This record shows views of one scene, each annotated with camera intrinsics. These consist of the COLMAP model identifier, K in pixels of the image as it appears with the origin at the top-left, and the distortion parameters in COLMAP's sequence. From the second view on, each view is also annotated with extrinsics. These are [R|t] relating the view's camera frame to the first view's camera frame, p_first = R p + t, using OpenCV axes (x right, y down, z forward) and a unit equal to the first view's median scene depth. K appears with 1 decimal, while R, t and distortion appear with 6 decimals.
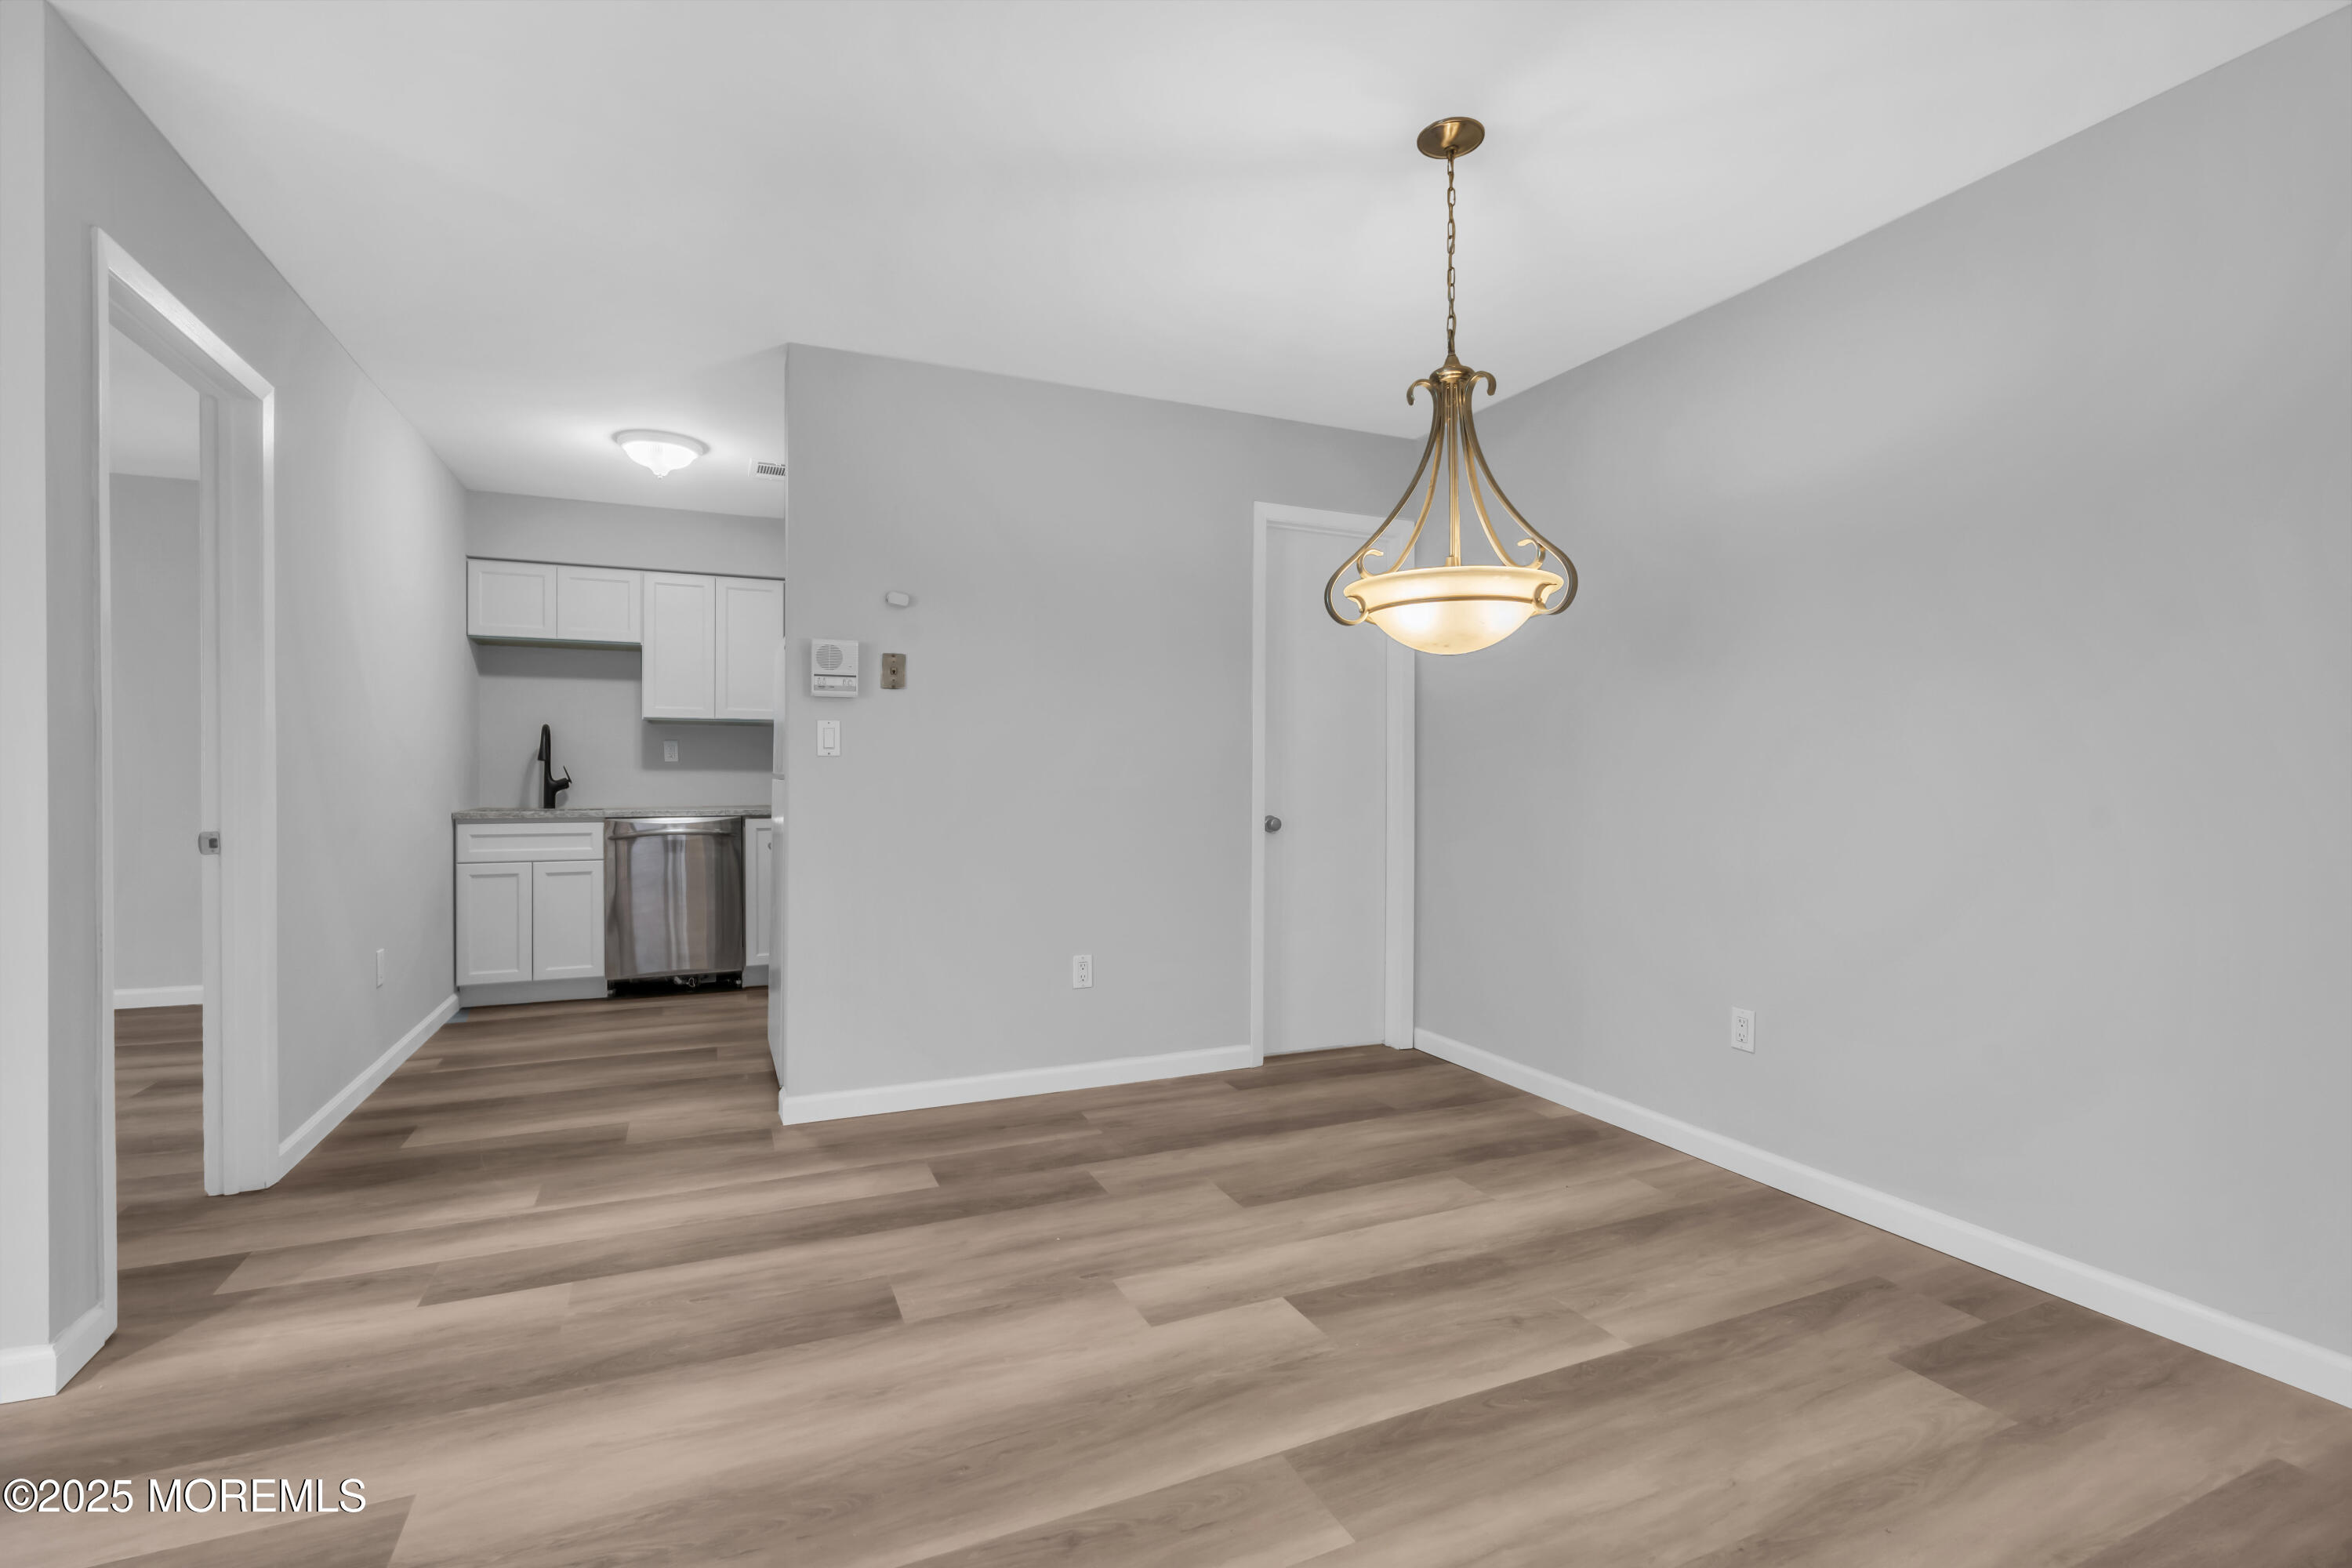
lens RADIAL K [[1049.1, 0, 1176.0], [0, 1049.1, 784.0], [0, 0, 1]] dist [-0.002953, 0.000707]
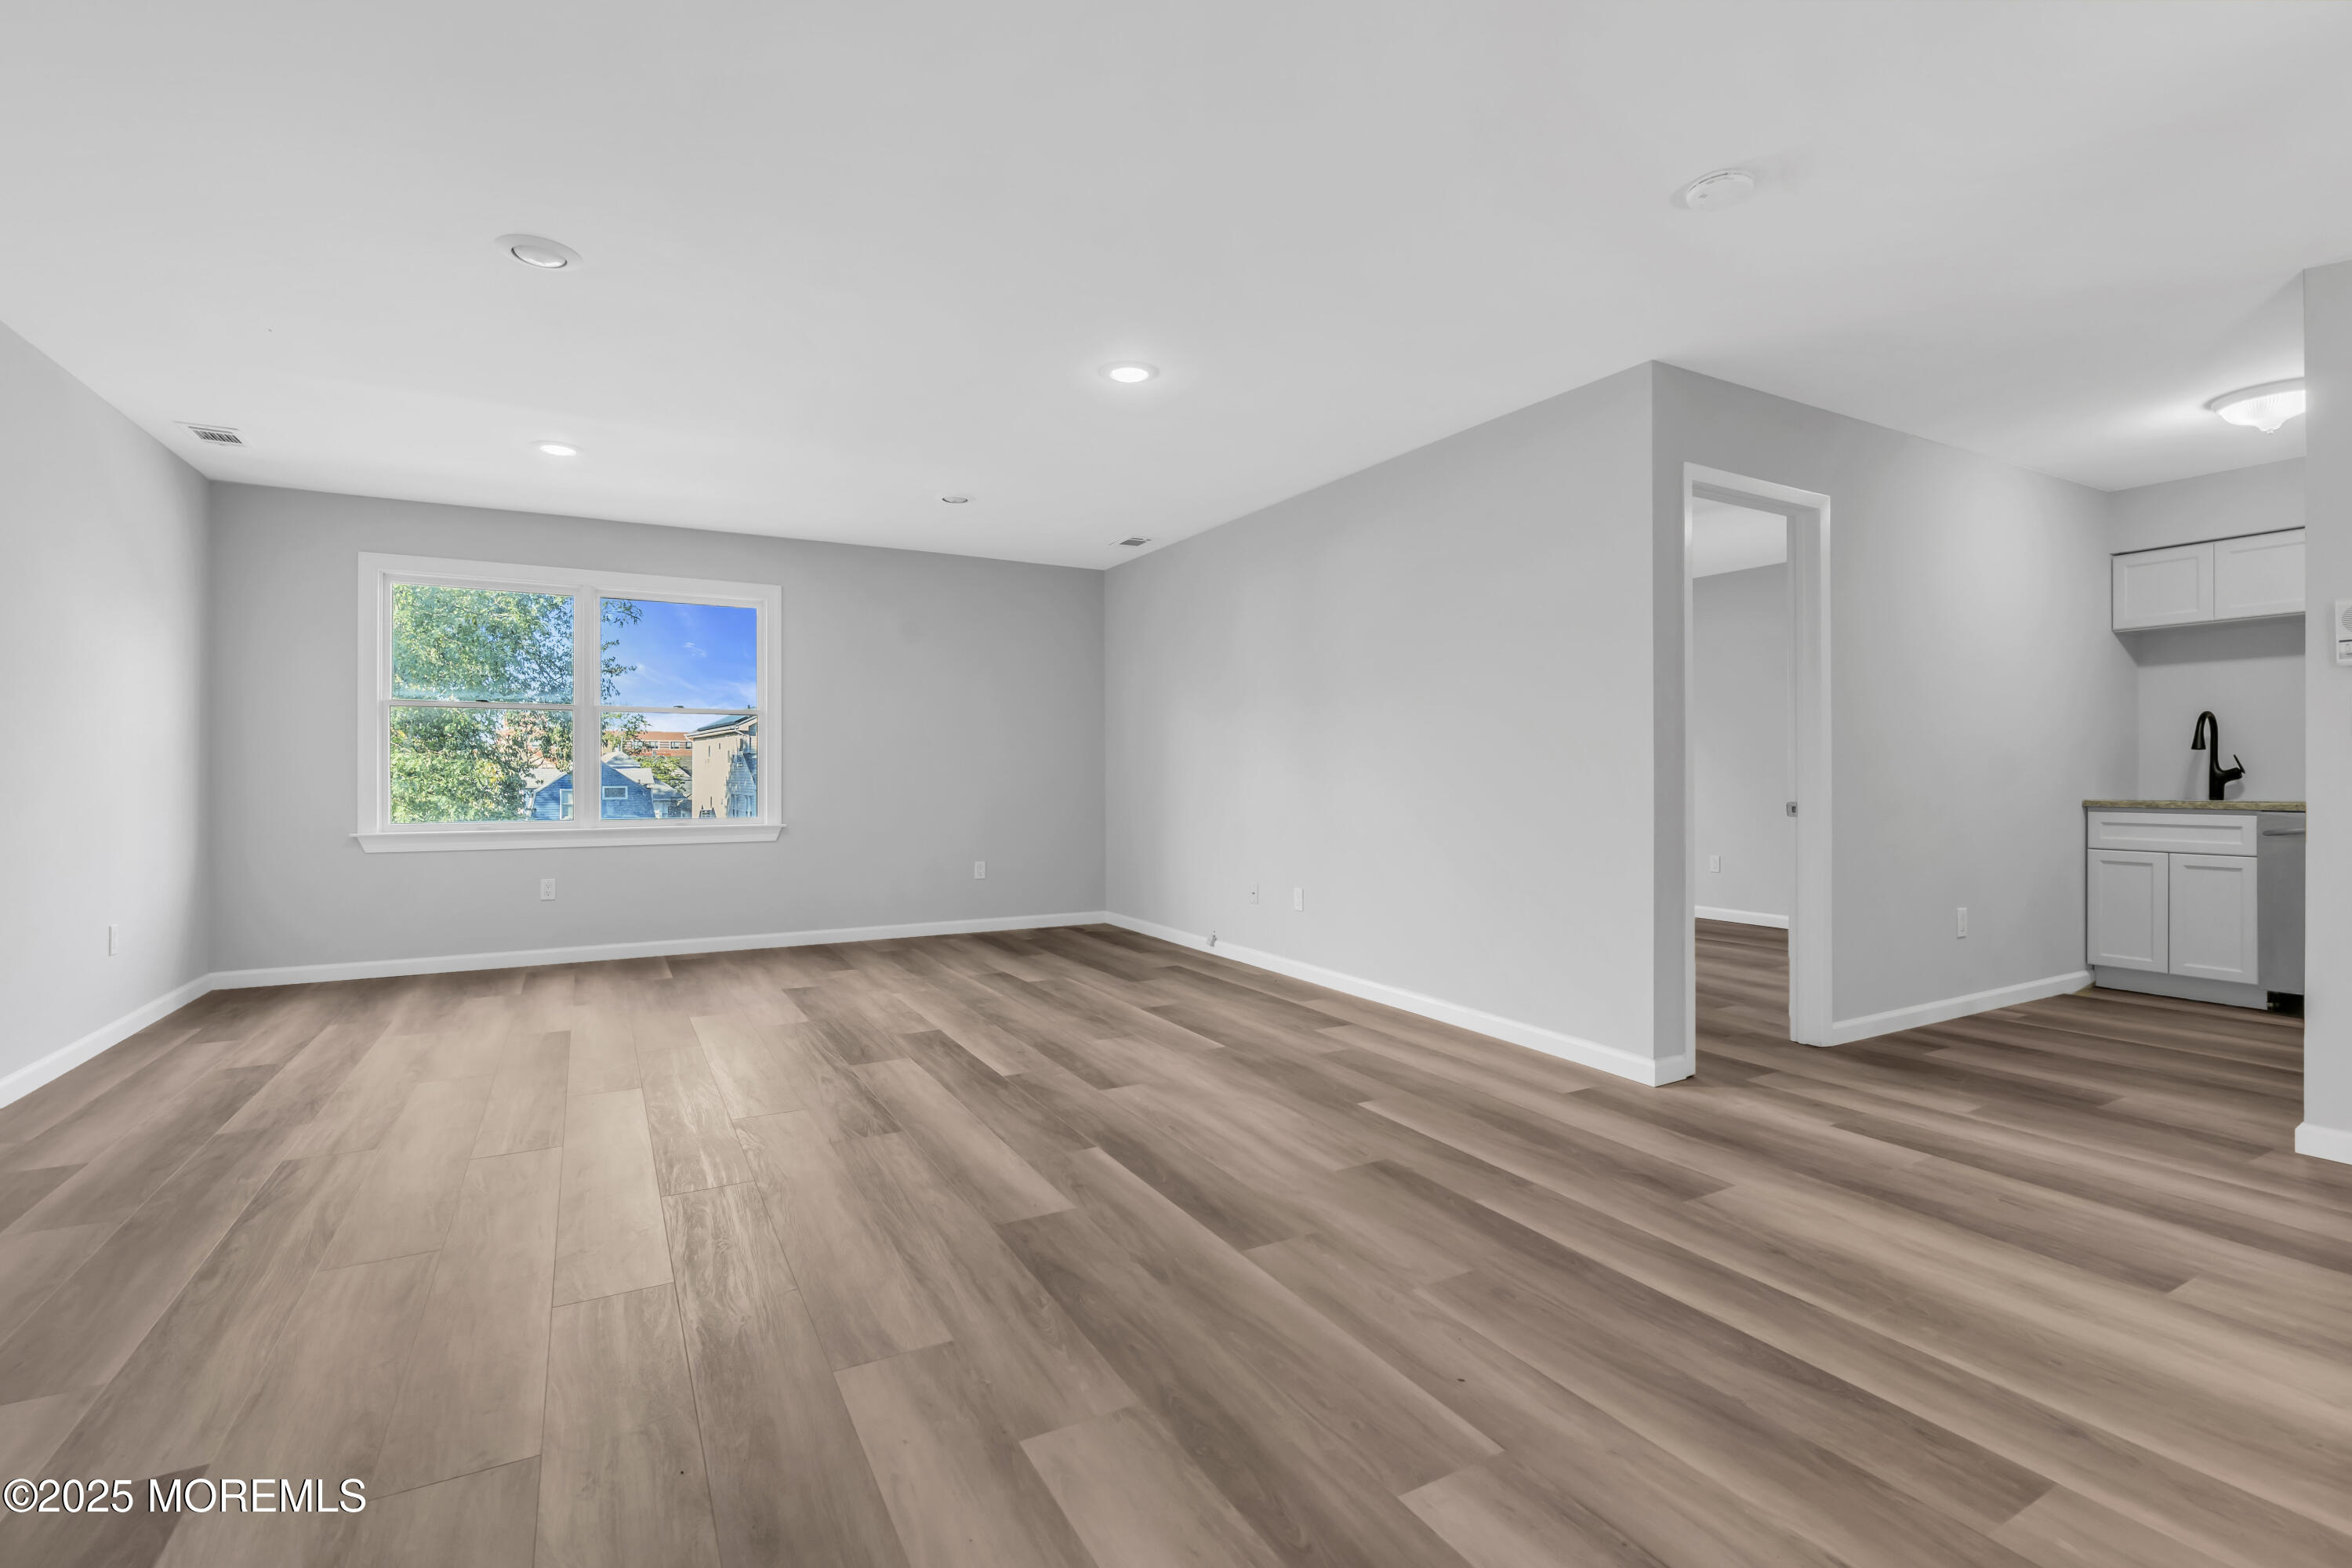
lens RADIAL K [[1049.1, 0, 1176.0], [0, 1049.1, 784.0], [0, 0, 1]] dist [-0.002953, 0.000707]
pose [[0.091266, 0.006009, -0.995808, 0.444632], [-0.002437, 0.999980, 0.005811, 0.010906], [0.995824, 0.001896, 0.091279, -0.030185]]
